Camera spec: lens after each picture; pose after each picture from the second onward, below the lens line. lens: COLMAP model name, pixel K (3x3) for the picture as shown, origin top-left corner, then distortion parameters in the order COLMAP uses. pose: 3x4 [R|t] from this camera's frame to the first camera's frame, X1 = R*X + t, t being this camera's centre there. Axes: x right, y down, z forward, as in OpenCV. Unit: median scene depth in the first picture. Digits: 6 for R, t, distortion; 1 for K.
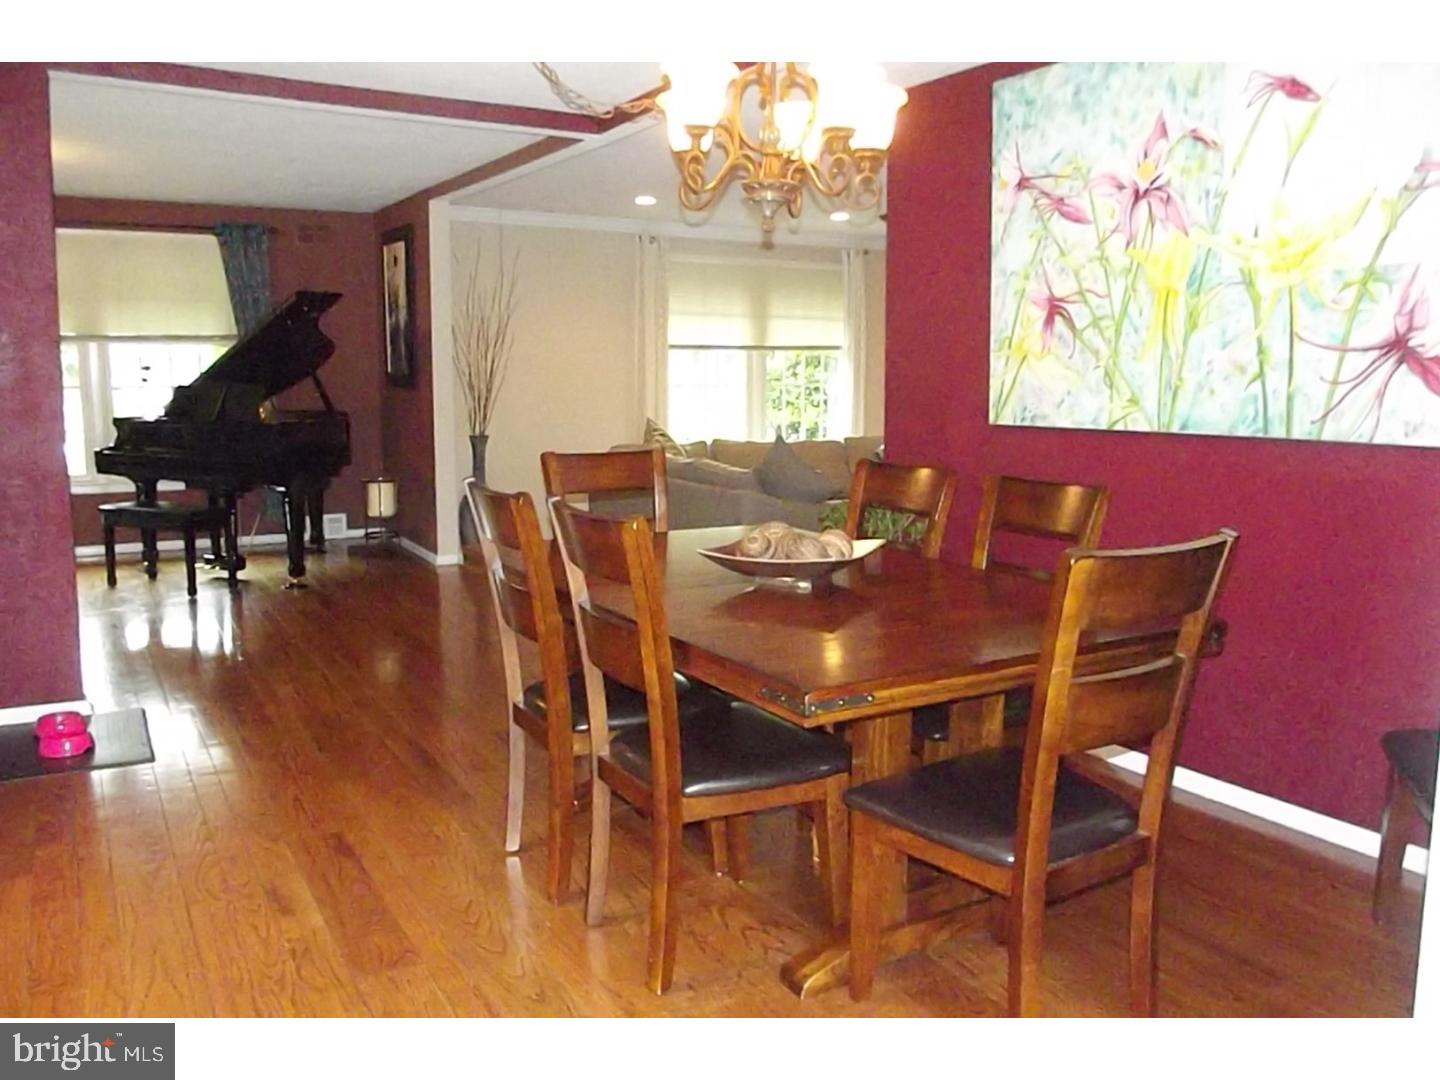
lens RADIAL K [[1207.0, 0, 720.0], [0, 1207.0, 540.0], [0, 0, 1]] dist [0.002305, 0.008309]
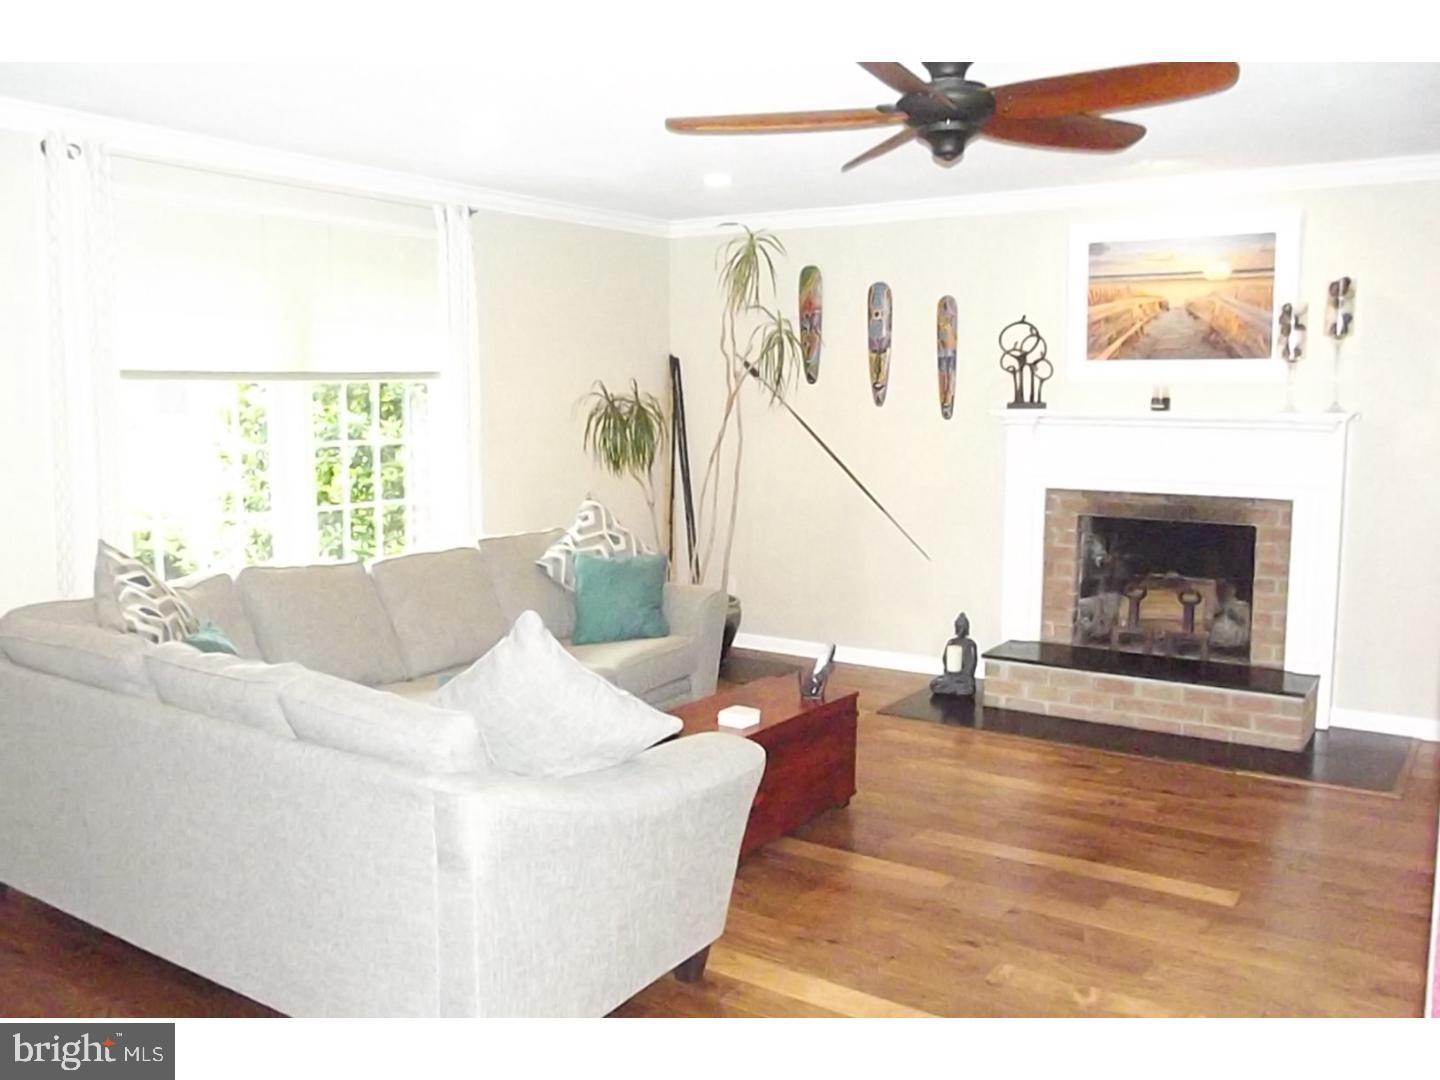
lens RADIAL K [[1234.1, 0, 720.0], [0, 1234.1, 540.0], [0, 0, 1]] dist [-0.010829, -0.003632]
pose [[0.888024, -0.057913, 0.456136, -0.134102], [0.064986, 0.997886, 0.000178, -0.183786], [-0.455182, 0.029485, 0.889910, 1.065296]]
